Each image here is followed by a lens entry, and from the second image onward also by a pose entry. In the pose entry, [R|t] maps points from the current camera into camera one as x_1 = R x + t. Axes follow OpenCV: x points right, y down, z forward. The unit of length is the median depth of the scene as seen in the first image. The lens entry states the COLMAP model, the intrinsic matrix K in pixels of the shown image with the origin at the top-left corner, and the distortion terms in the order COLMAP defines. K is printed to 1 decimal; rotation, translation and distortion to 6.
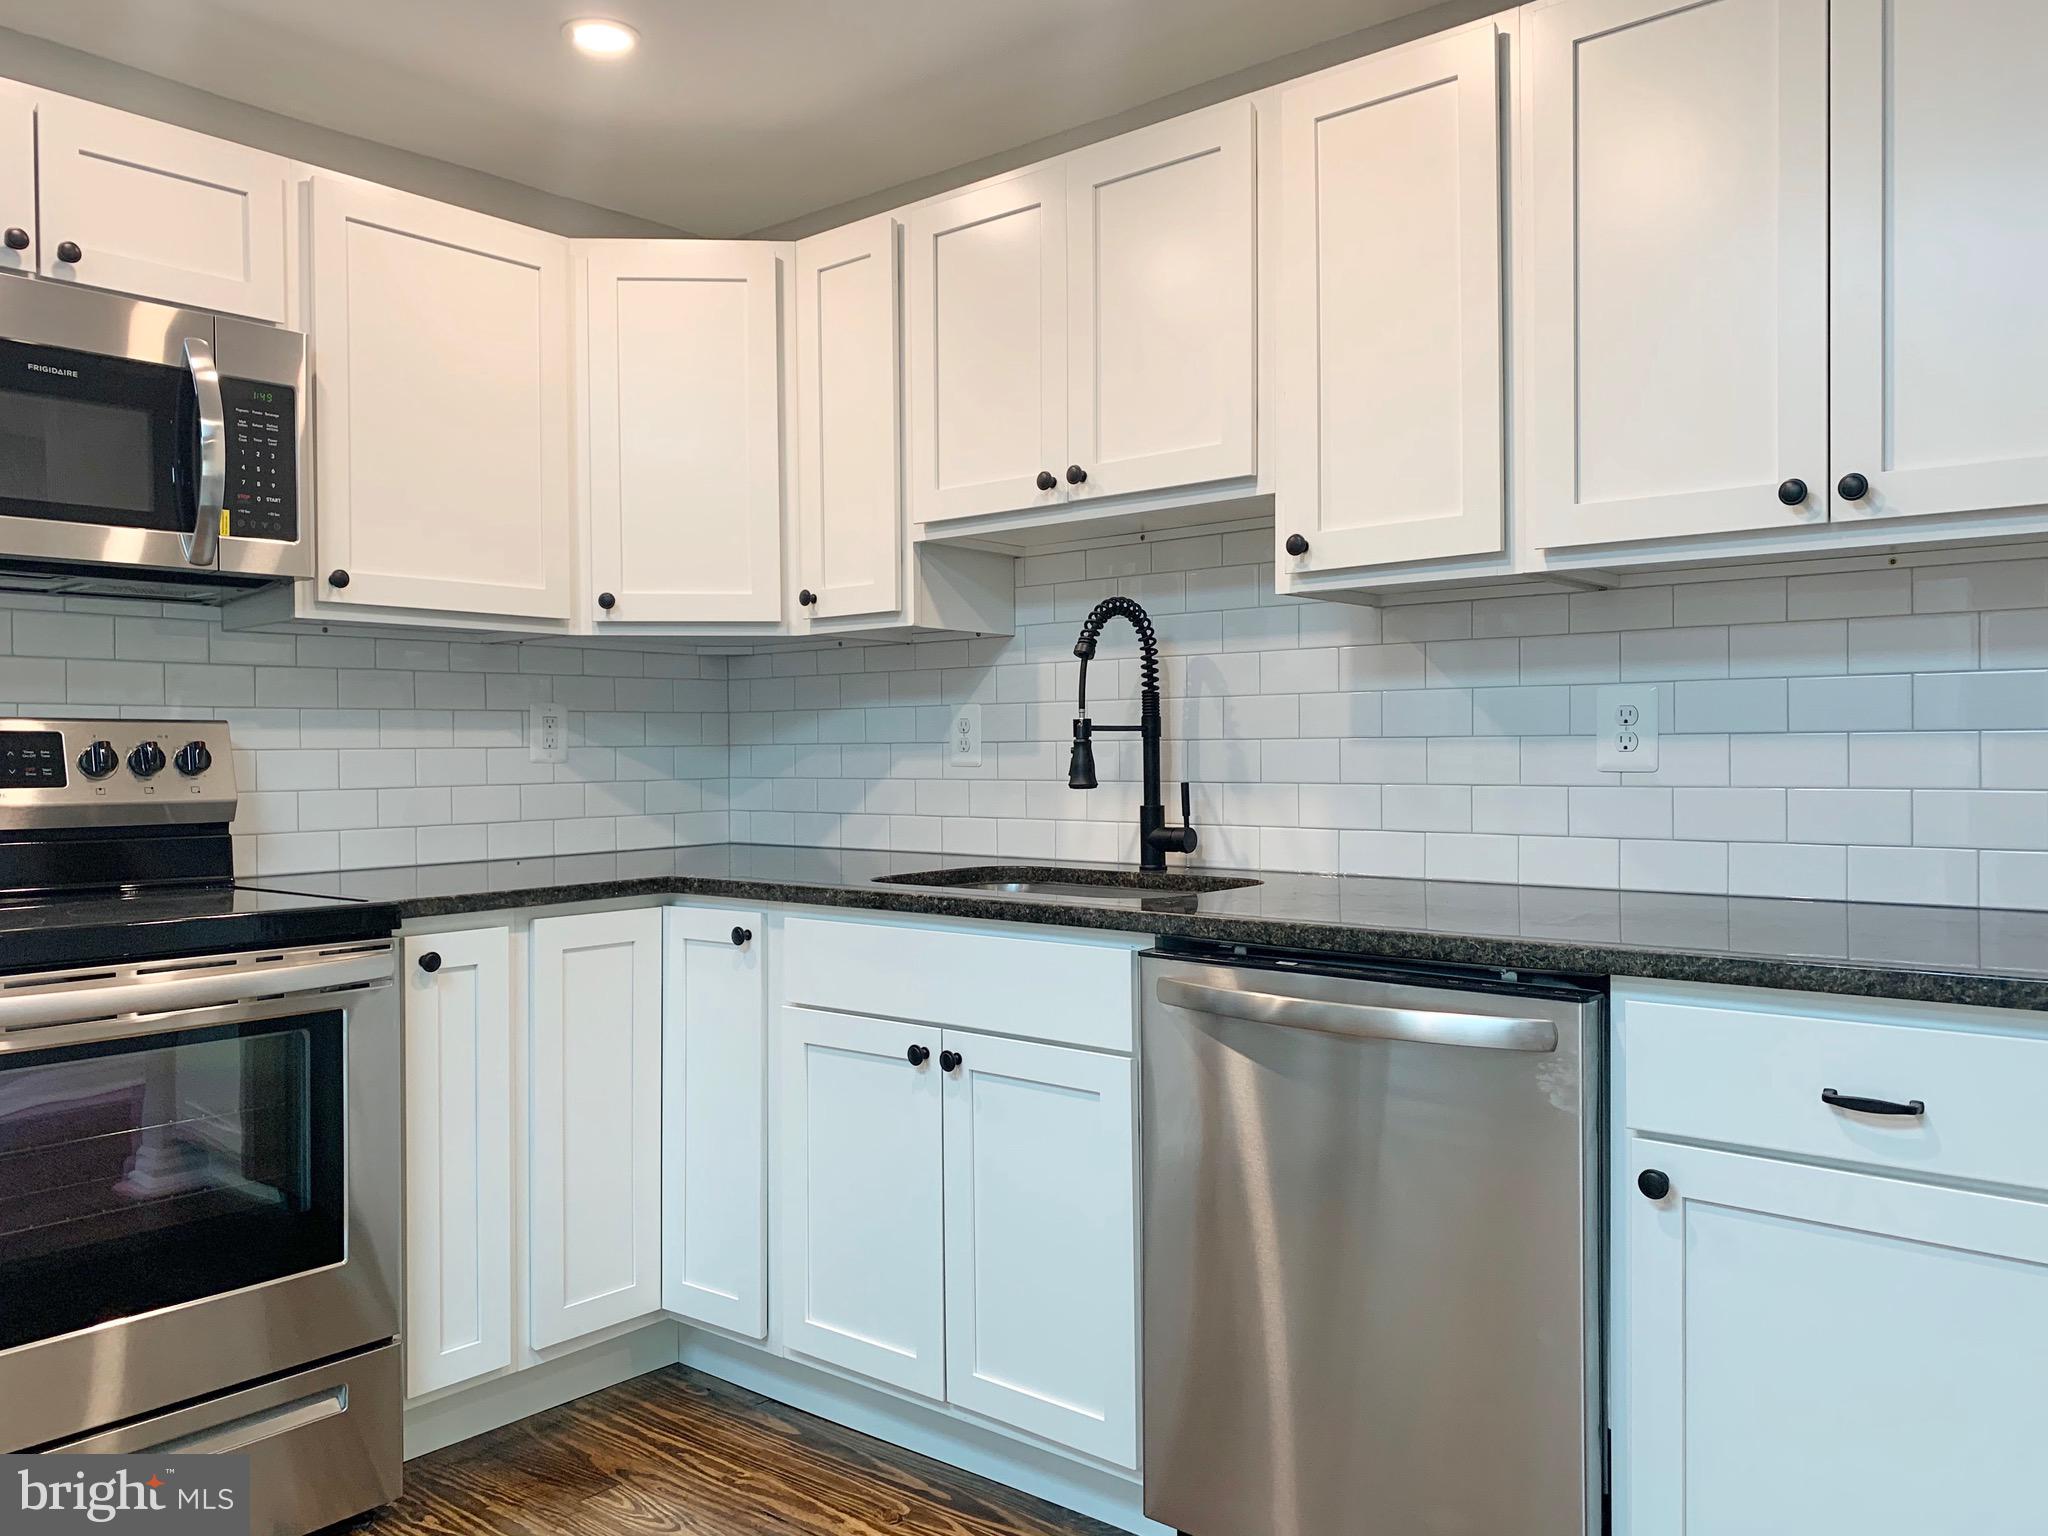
lens RADIAL K [[1591.2, 0, 1028.7], [0, 1591.2, 758.0], [0, 0, 1]] dist [0.059710, -0.072926]
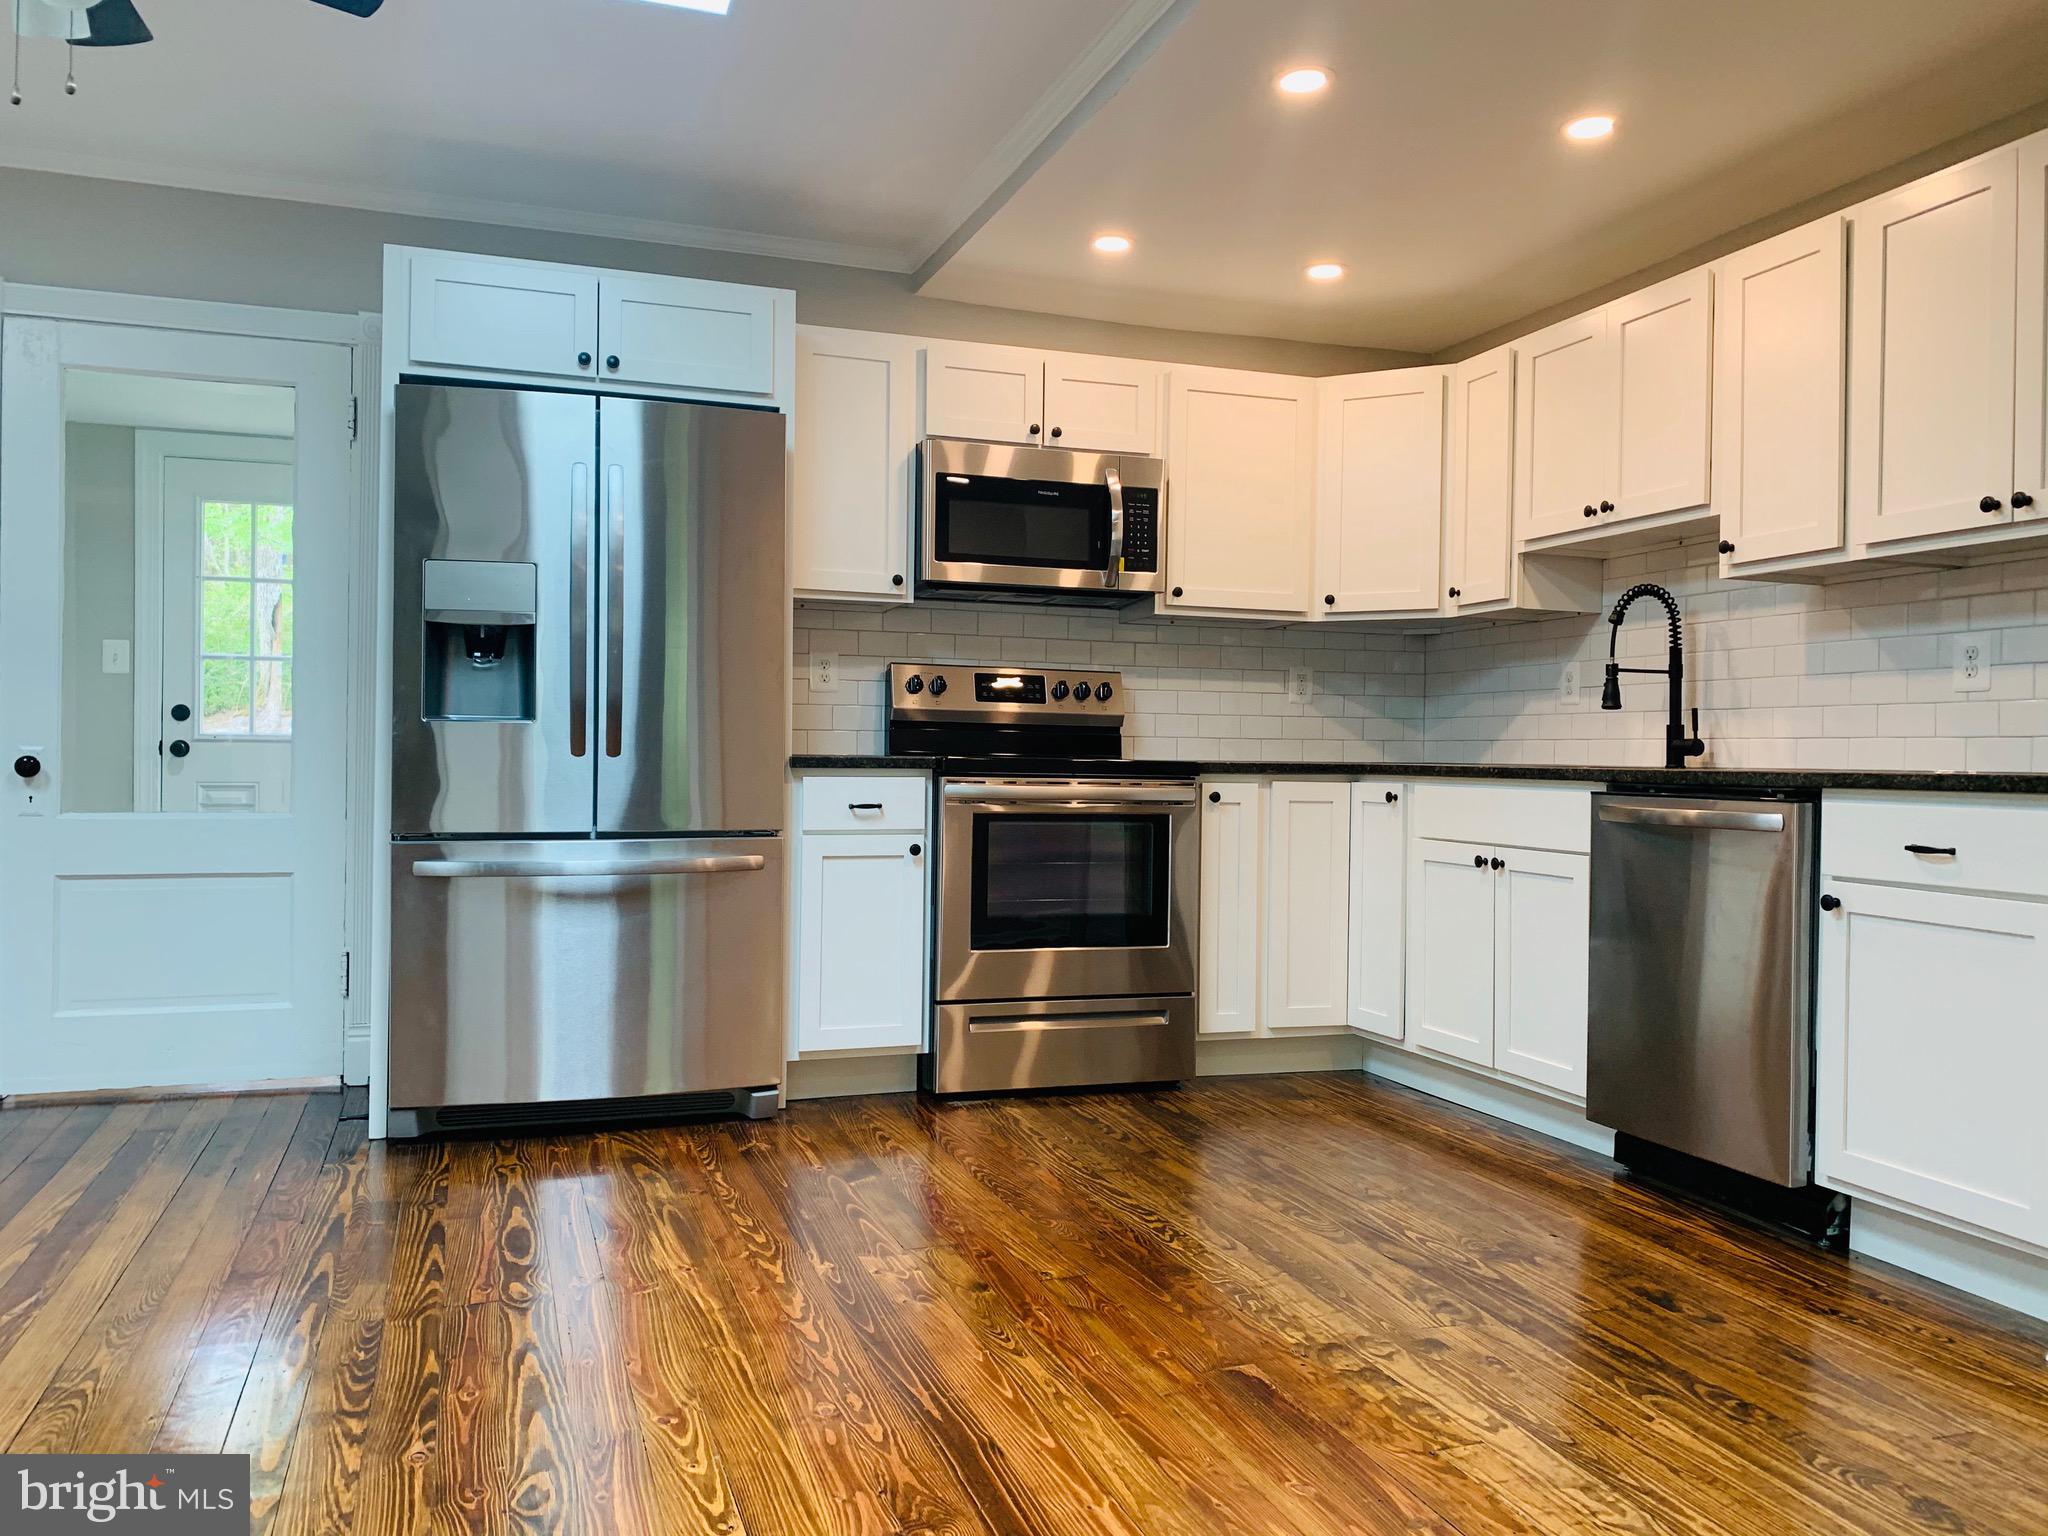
lens RADIAL K [[1591.2, 0, 1017.5], [0, 1591.2, 760.7], [0, 0, 1]] dist [0.059710, -0.072926]
pose [[0.862157, 0.019847, -0.506252, 0.333643], [-0.021985, 0.999757, 0.001753, 0.080992], [0.506163, 0.009618, 0.862384, -0.648555]]
